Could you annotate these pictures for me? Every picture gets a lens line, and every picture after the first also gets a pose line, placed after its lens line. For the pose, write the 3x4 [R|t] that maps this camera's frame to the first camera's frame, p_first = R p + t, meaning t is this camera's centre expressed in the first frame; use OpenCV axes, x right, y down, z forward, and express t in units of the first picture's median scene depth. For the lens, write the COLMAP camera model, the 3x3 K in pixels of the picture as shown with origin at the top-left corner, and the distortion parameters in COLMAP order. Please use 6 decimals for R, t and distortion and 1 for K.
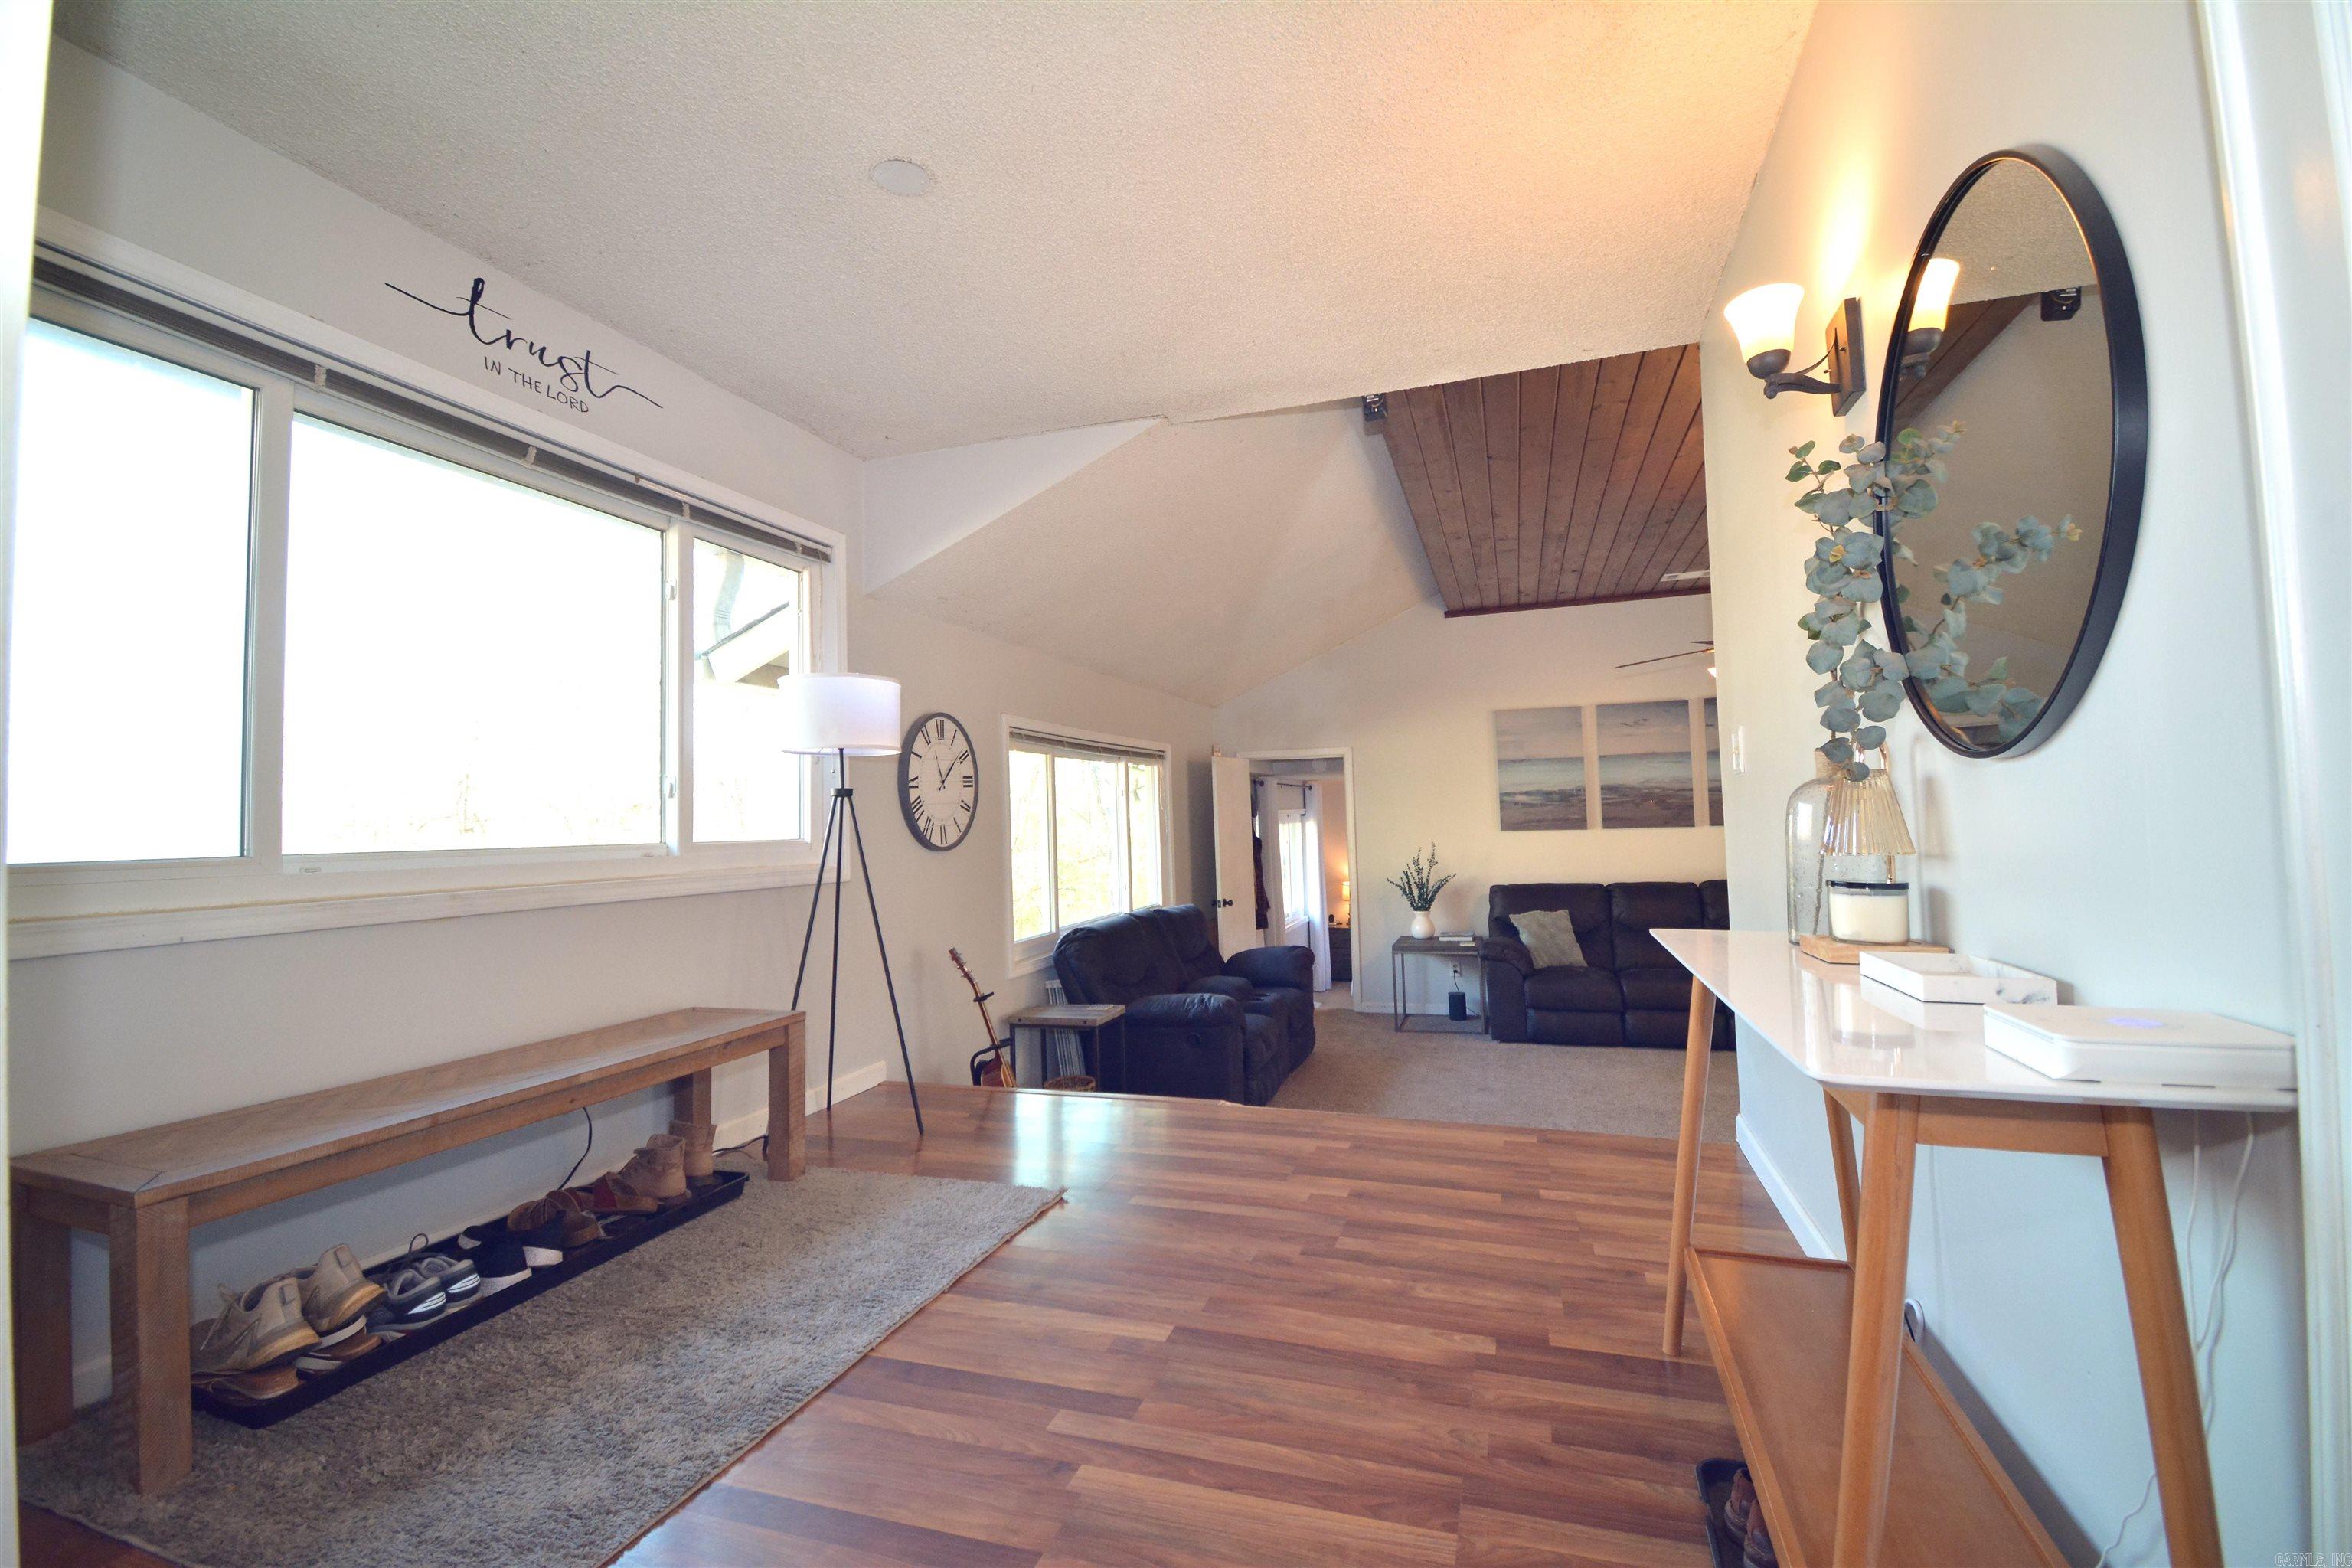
lens RADIAL K [[1051.6, 0, 1160.4], [0, 1051.6, 771.3], [0, 0, 1]] dist [-0.003139, -0.002889]
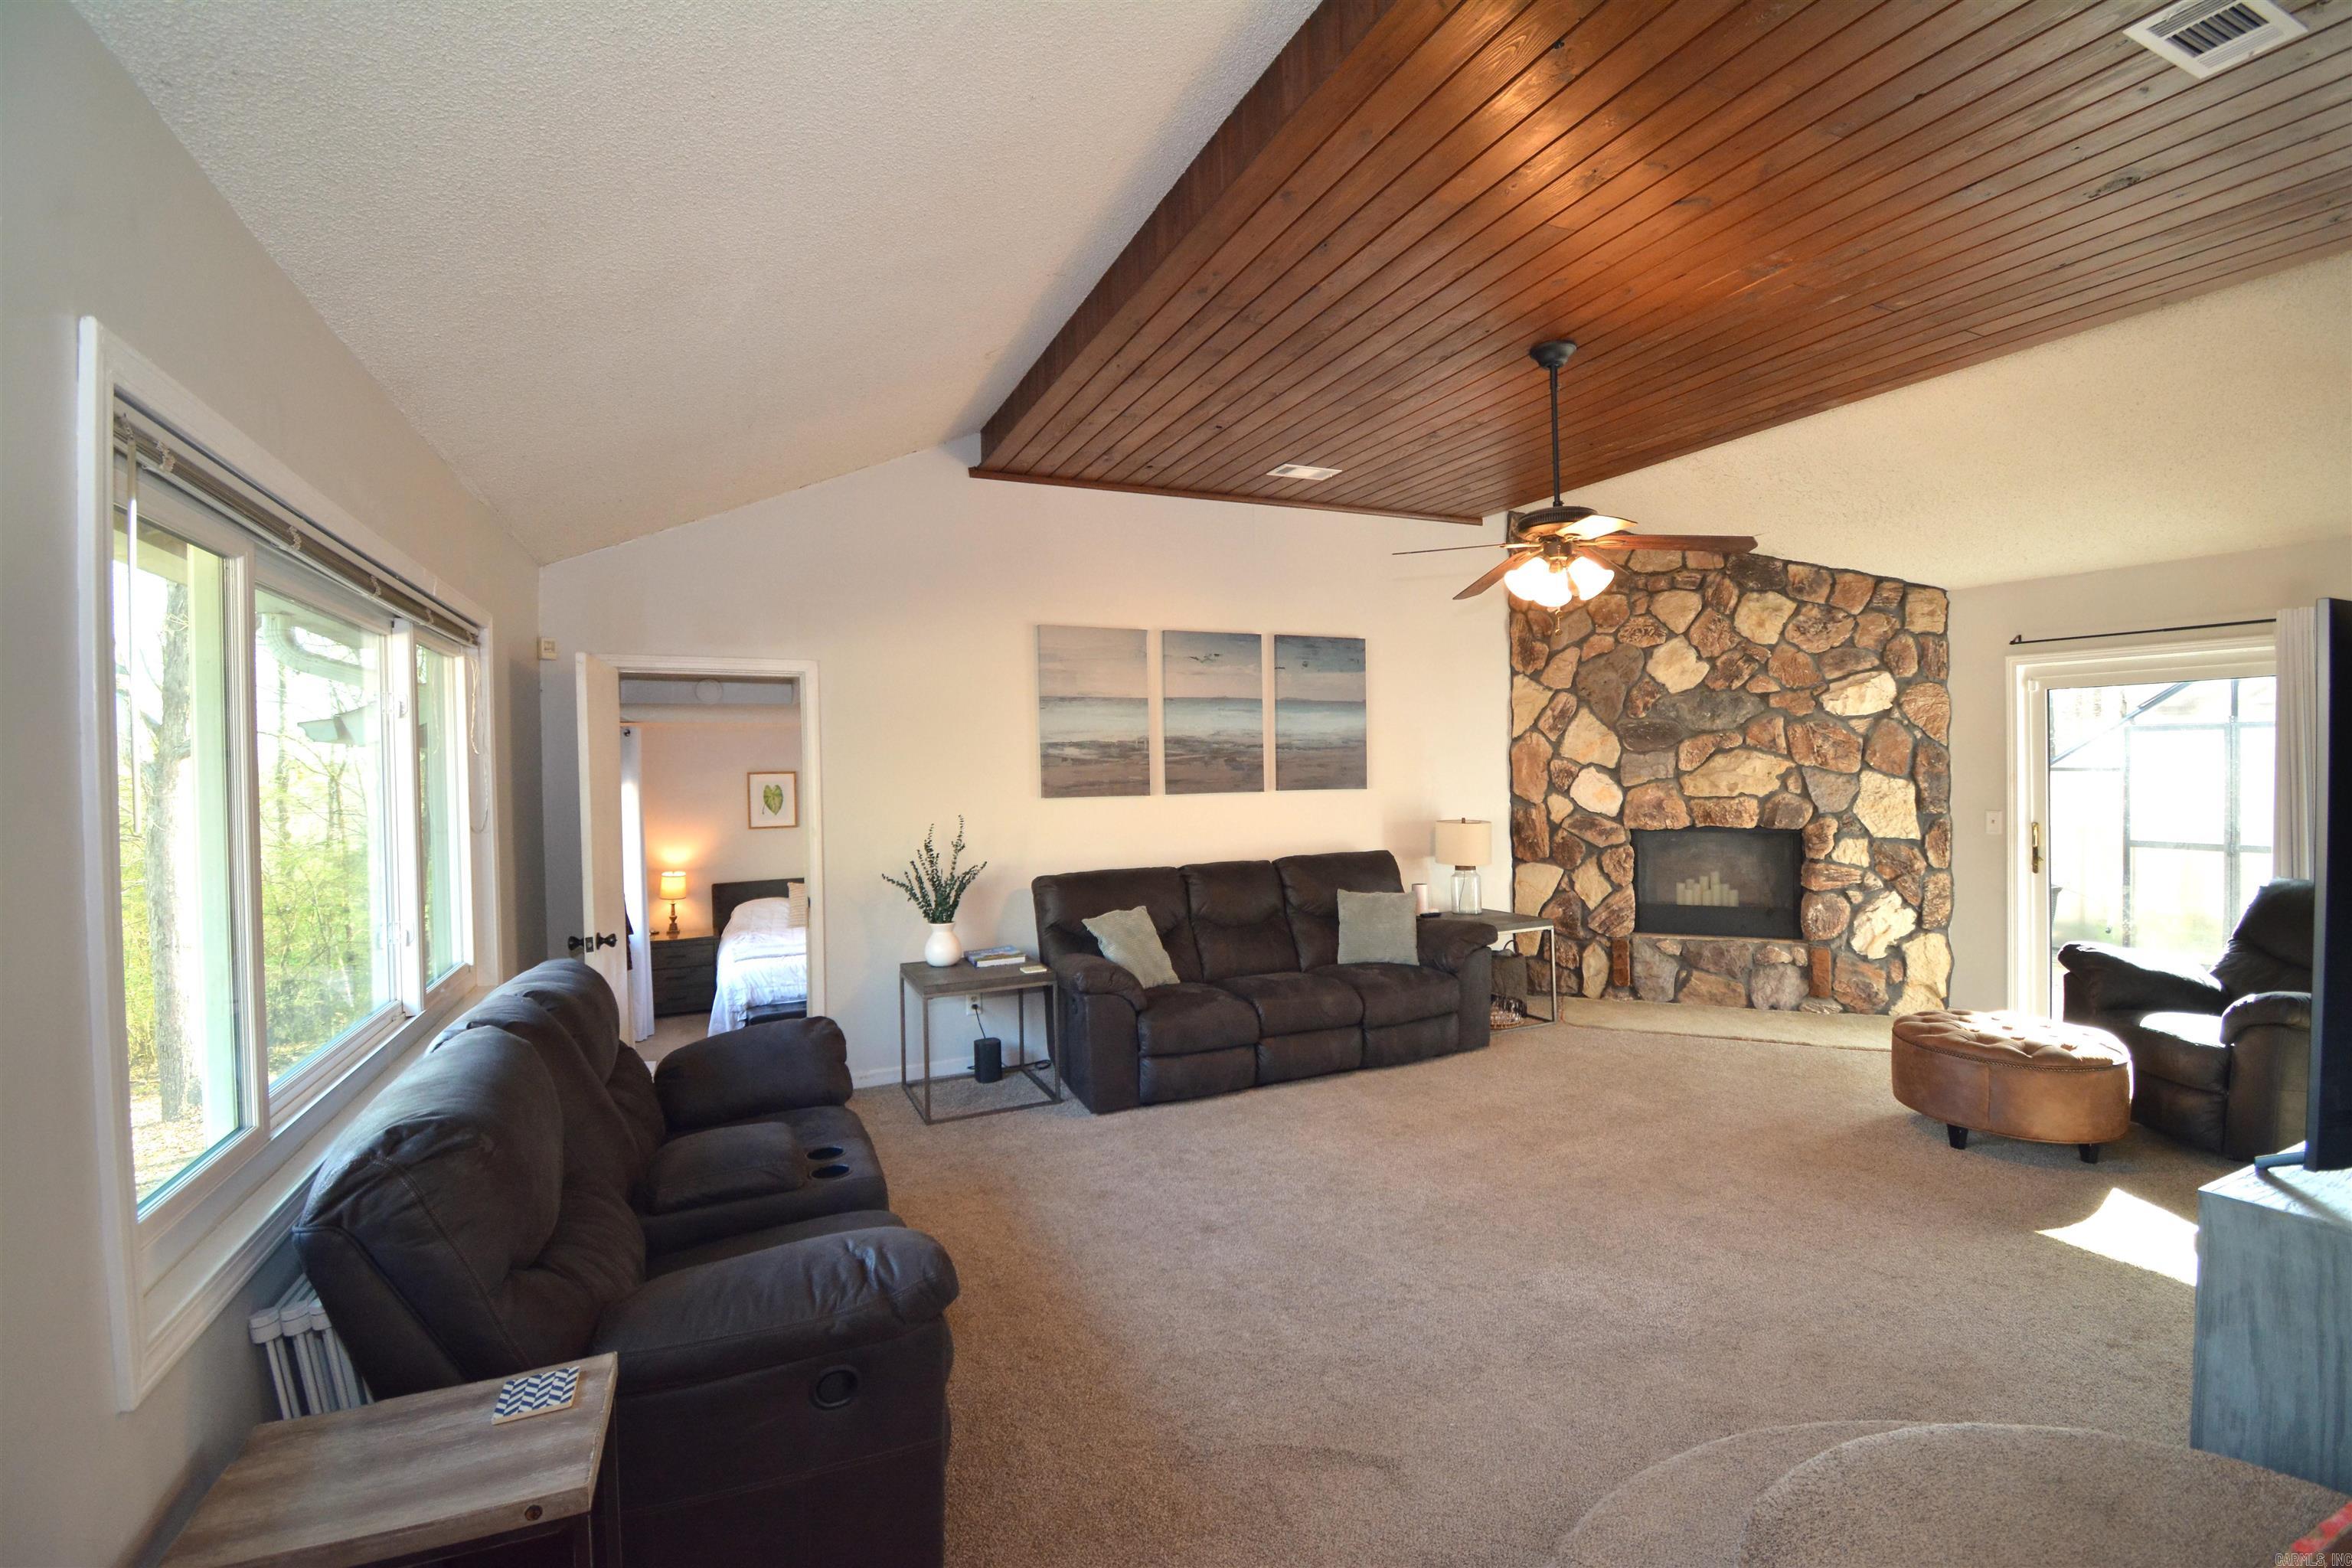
lens RADIAL K [[1051.6, 0, 1194.7], [0, 1051.6, 784.2], [0, 0, 1]] dist [-0.003139, -0.002889]
pose [[0.722615, 0.001825, 0.691248, -0.092577], [-0.034242, 0.998863, 0.033159, 0.022497], [-0.690402, -0.047631, 0.721856, 0.459502]]
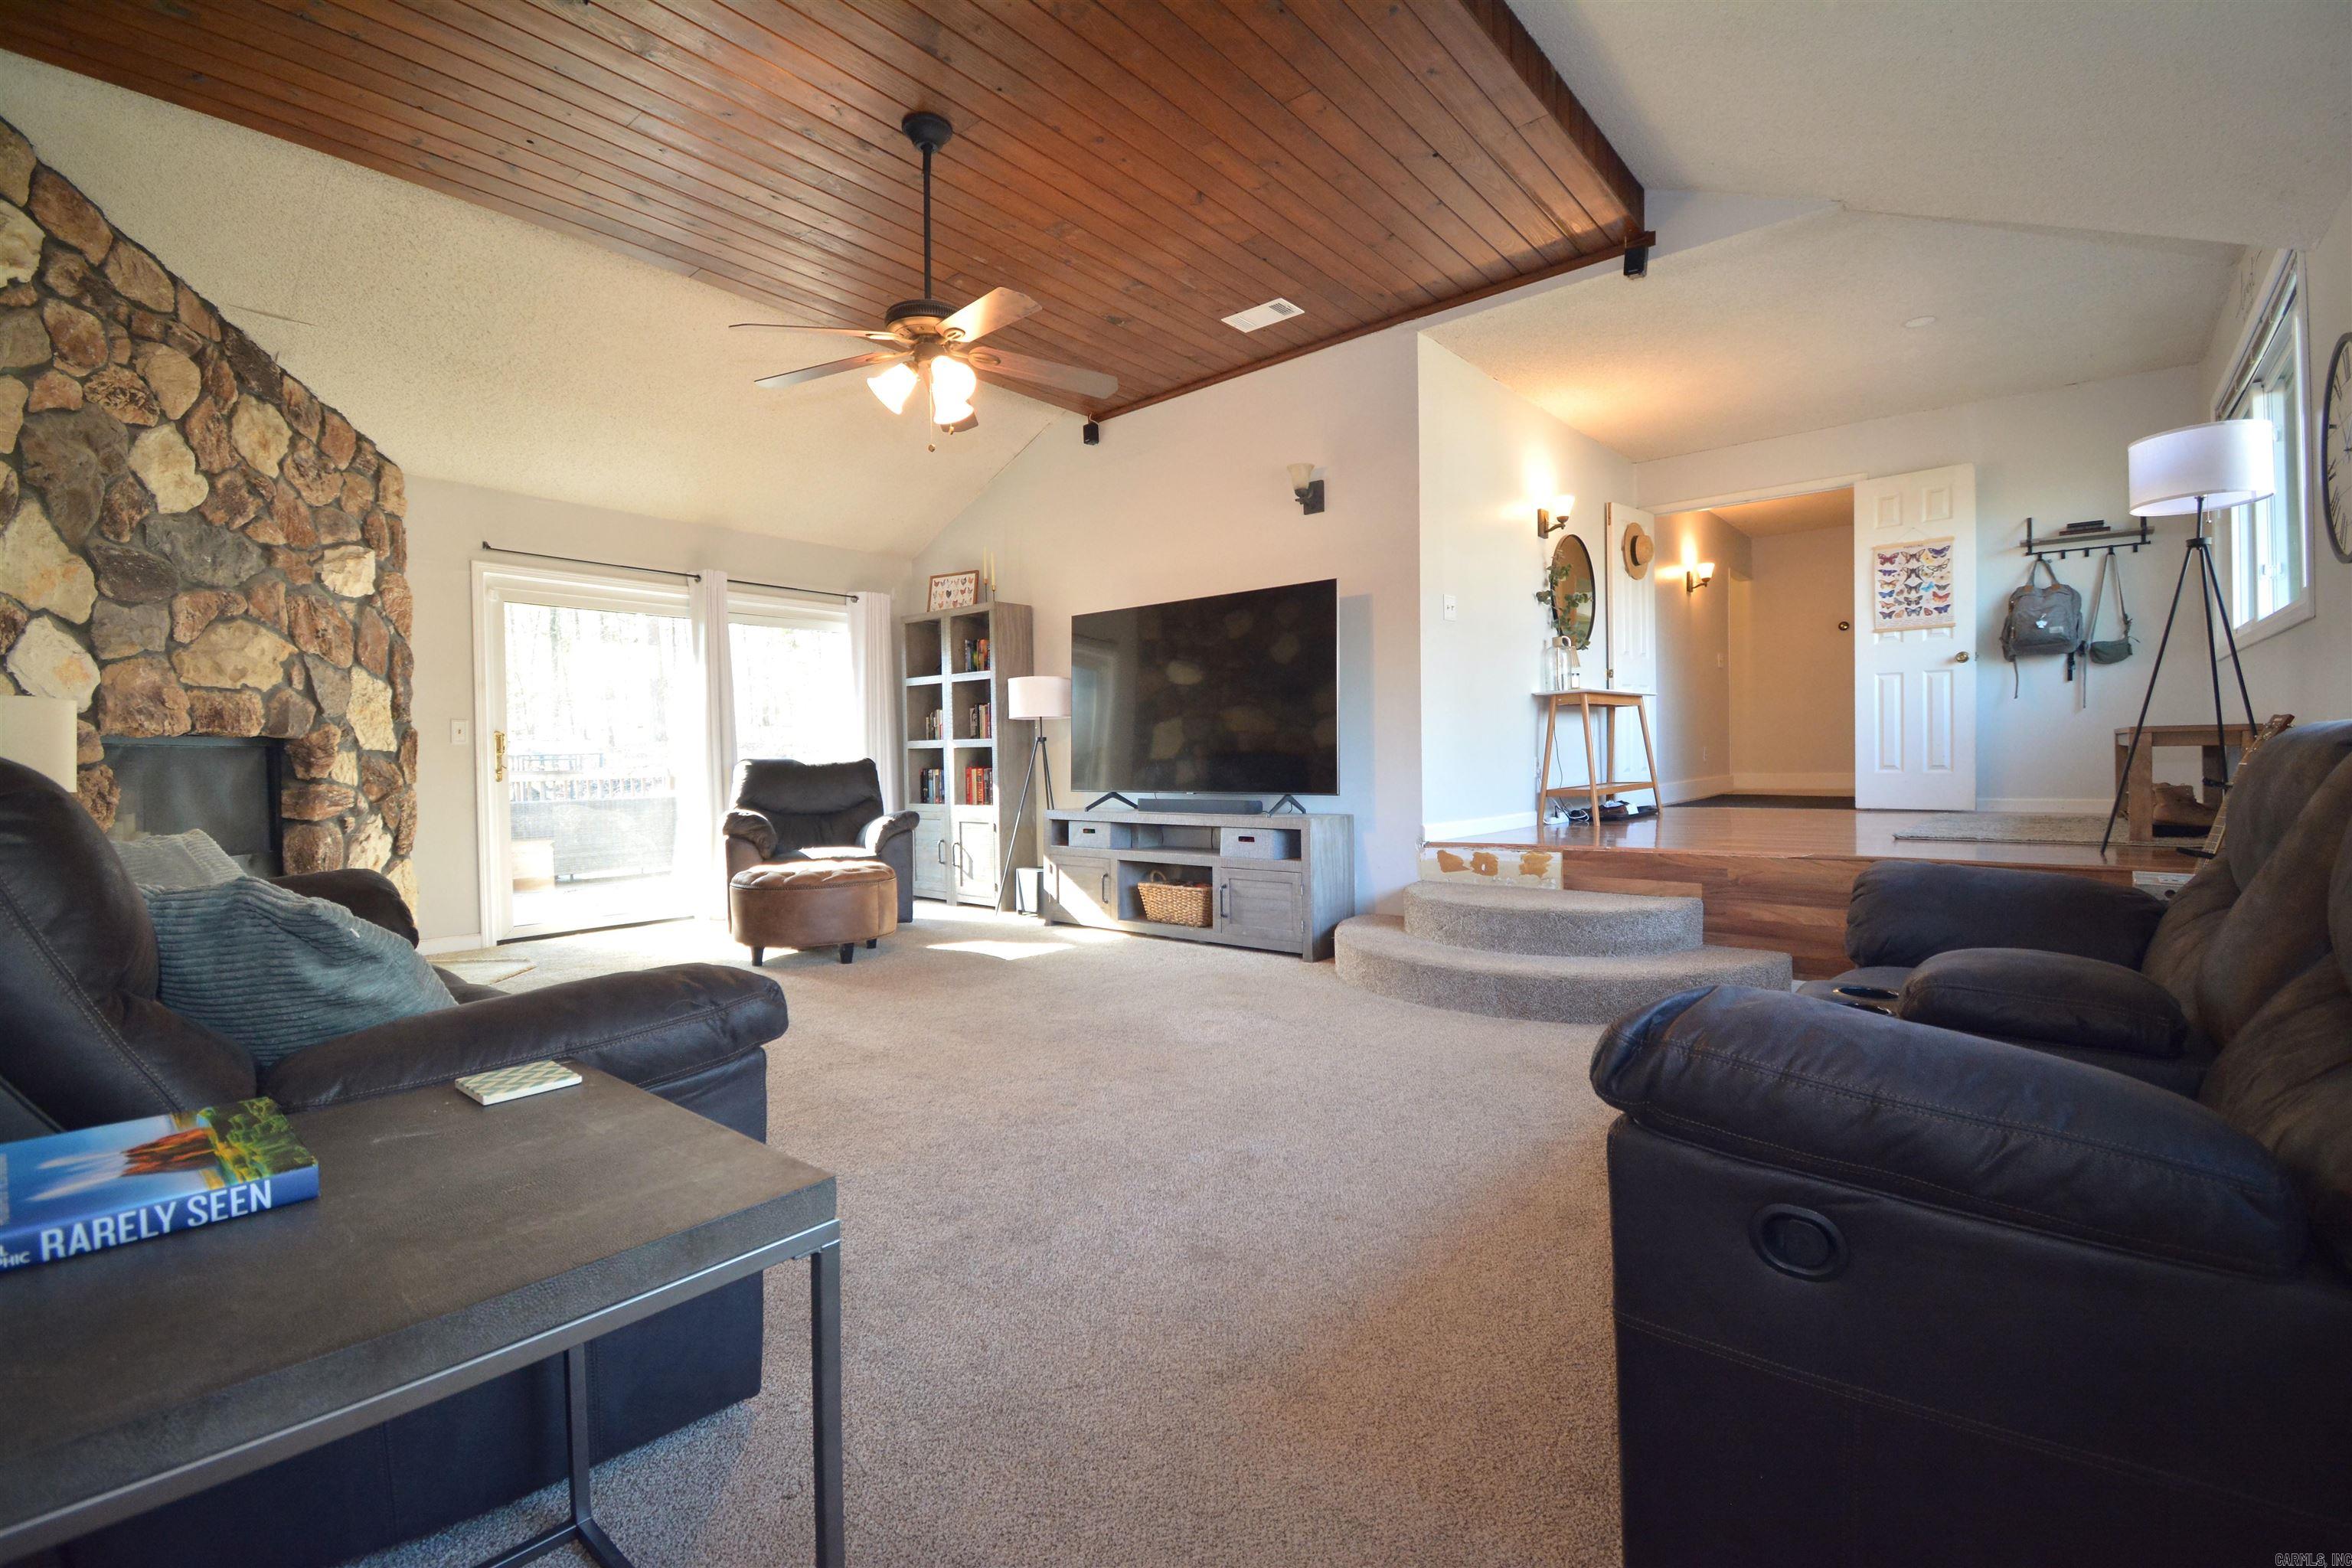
lens RADIAL K [[1051.6, 0, 1198.5], [0, 1051.6, 760.8], [0, 0, 1]] dist [-0.003139, -0.002889]
pose [[-0.930657, 0.025096, 0.365030, 0.211264], [0.009219, 0.998937, -0.045174, 0.155512], [-0.365776, -0.038677, -0.929899, 1.391041]]
